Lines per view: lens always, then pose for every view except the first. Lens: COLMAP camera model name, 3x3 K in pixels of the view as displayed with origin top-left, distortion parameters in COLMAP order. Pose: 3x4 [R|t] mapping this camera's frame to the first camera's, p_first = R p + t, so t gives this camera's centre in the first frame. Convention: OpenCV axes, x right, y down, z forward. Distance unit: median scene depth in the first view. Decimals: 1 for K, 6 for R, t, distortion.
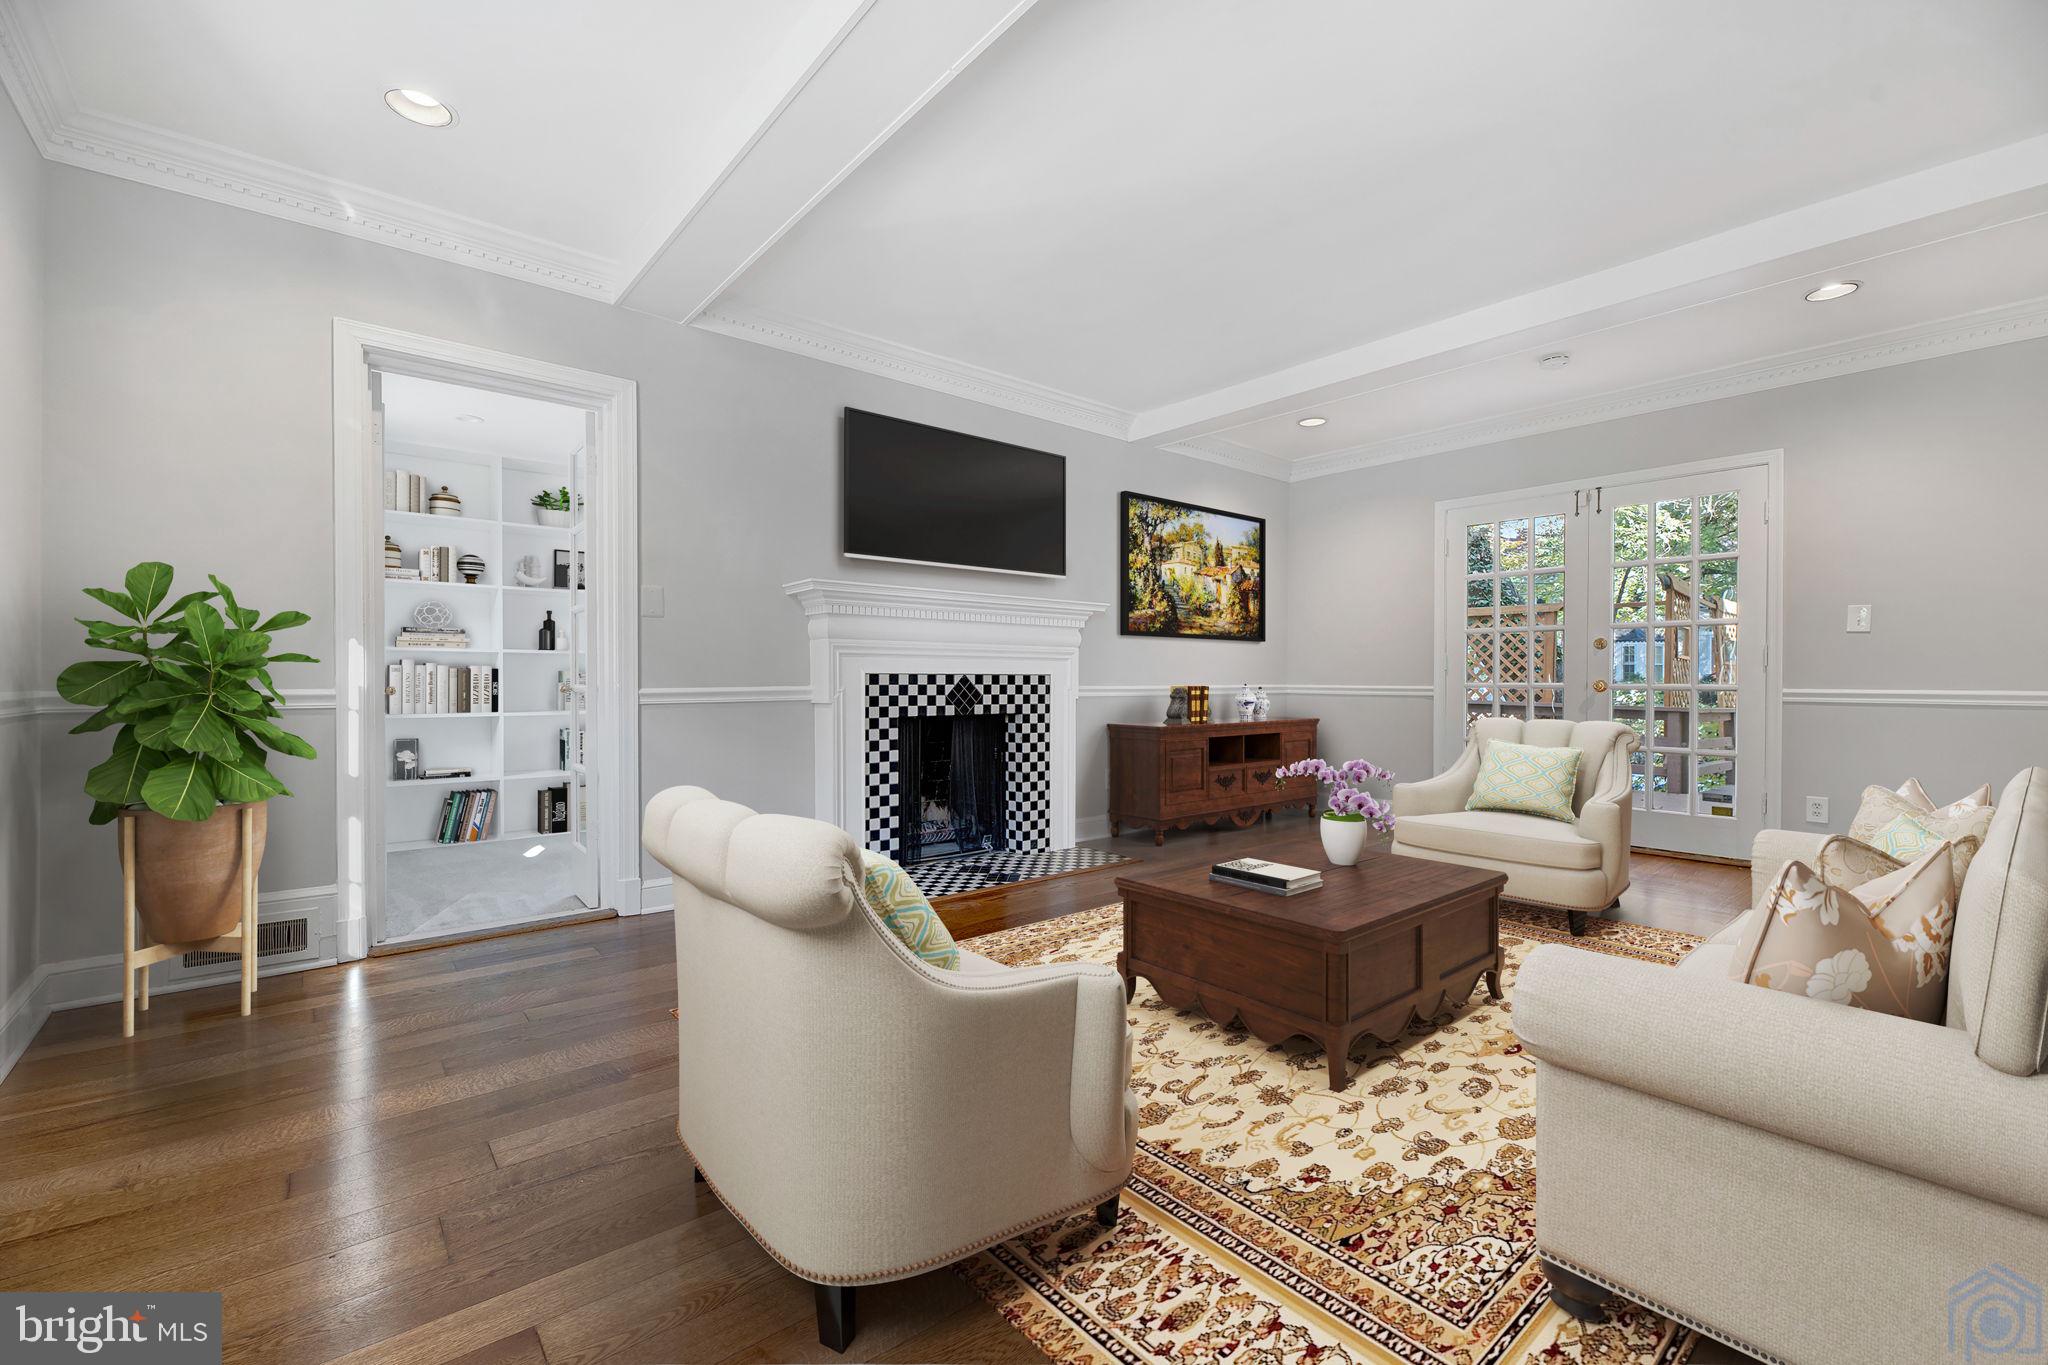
lens RADIAL K [[829.5, 0, 1020.9], [0, 829.5, 679.9], [0, 0, 1]] dist [-0.002181, -0.000333]
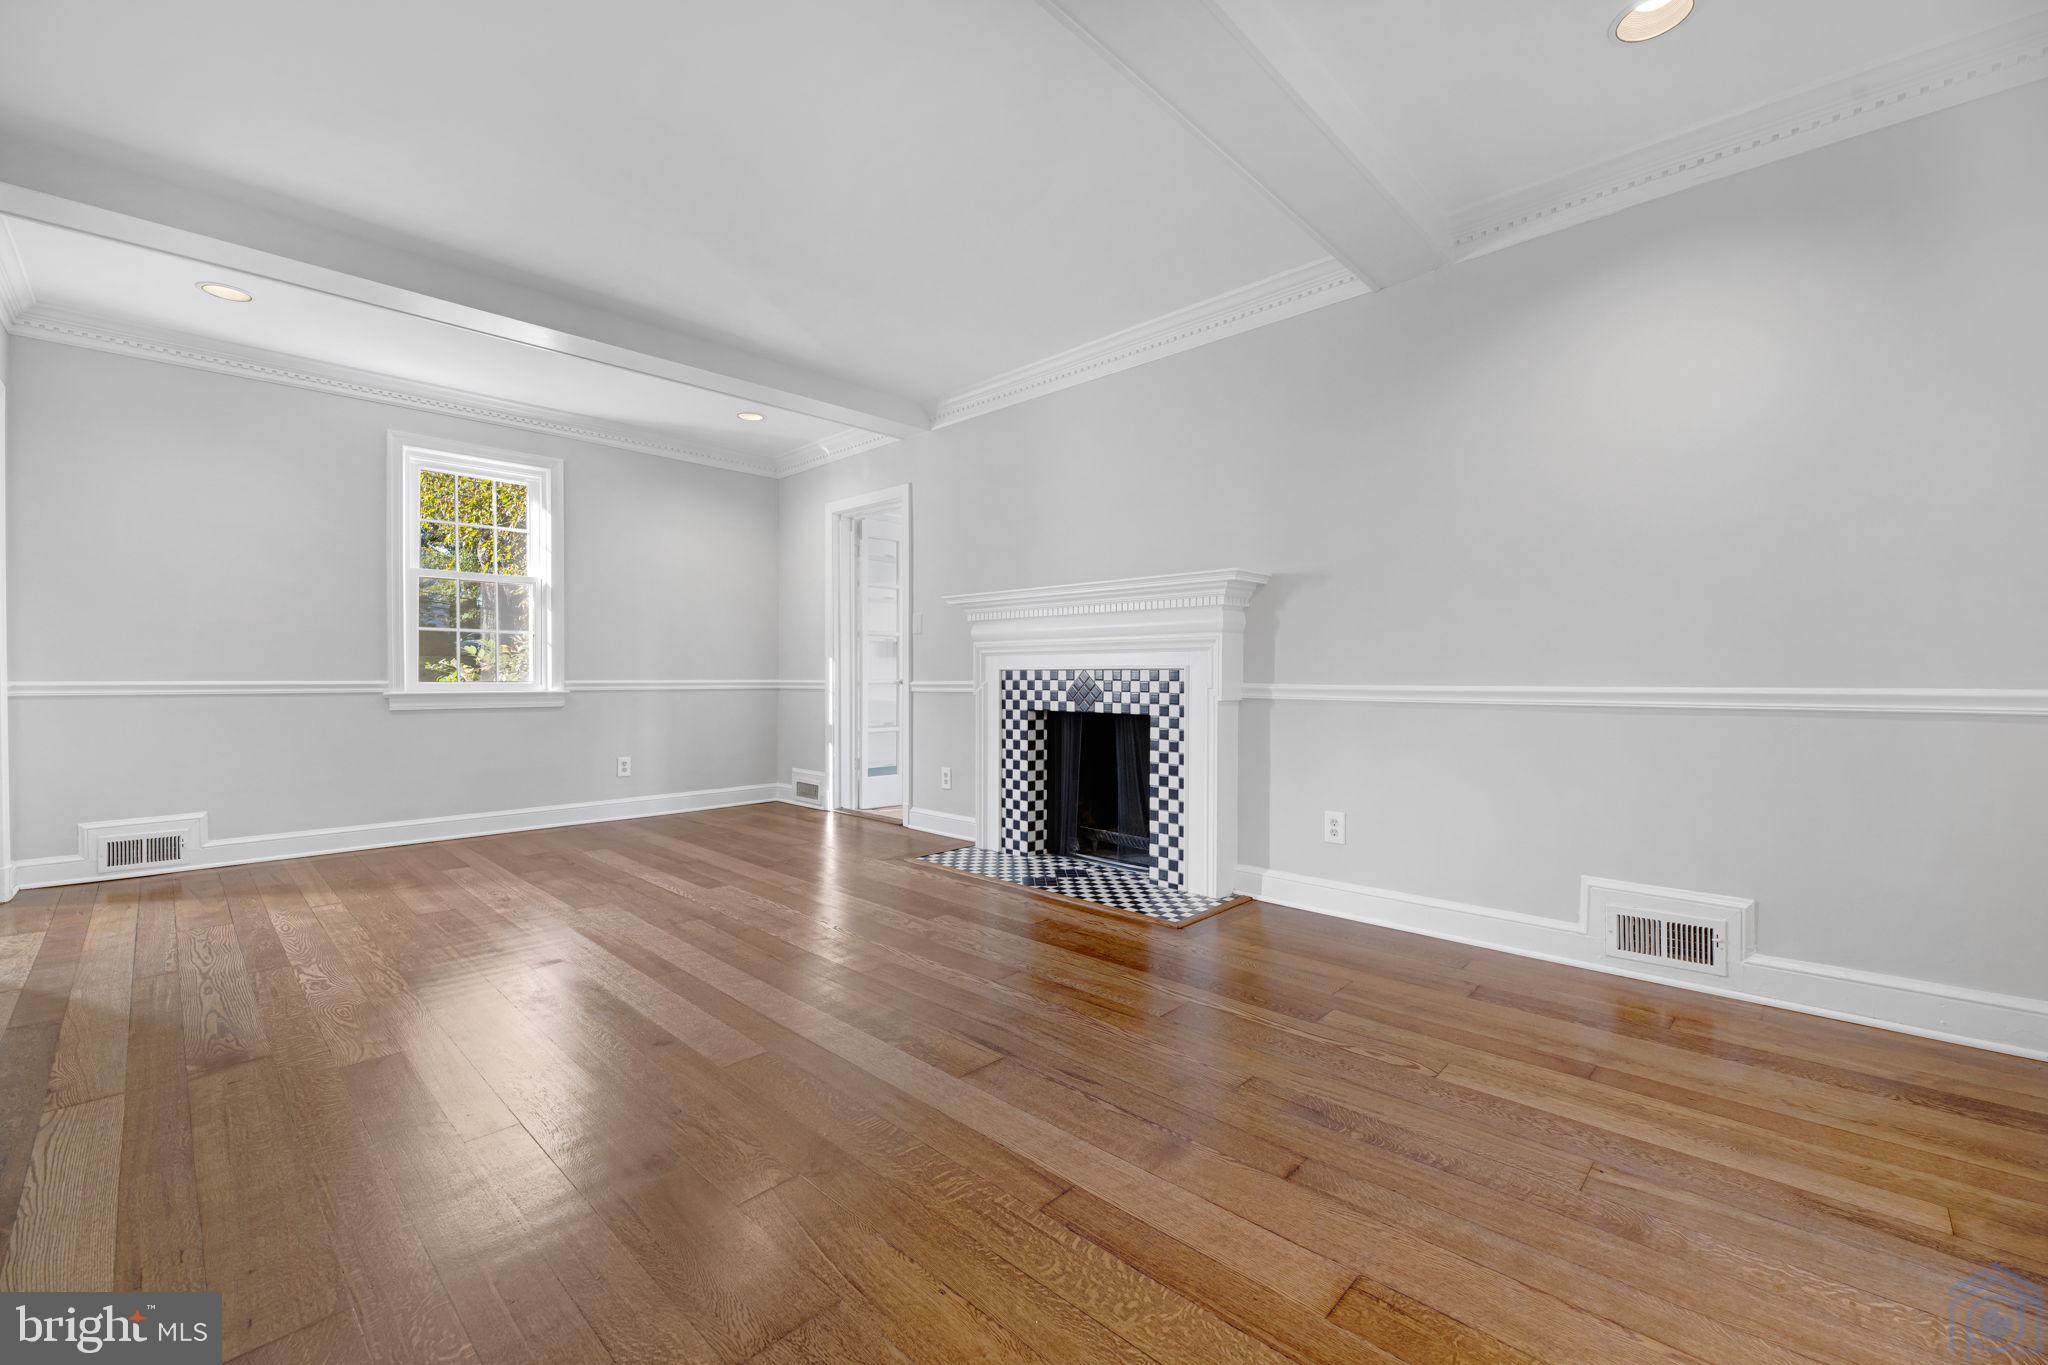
lens RADIAL K [[829.5, 0, 1020.9], [0, 829.5, 679.9], [0, 0, 1]] dist [-0.002181, -0.000333]
pose [[0.120126, 0.001097, -0.992758, 0.889164], [-0.005710, 0.999984, 0.000414, 0.004763], [0.992742, 0.005619, 0.120130, 0.826235]]
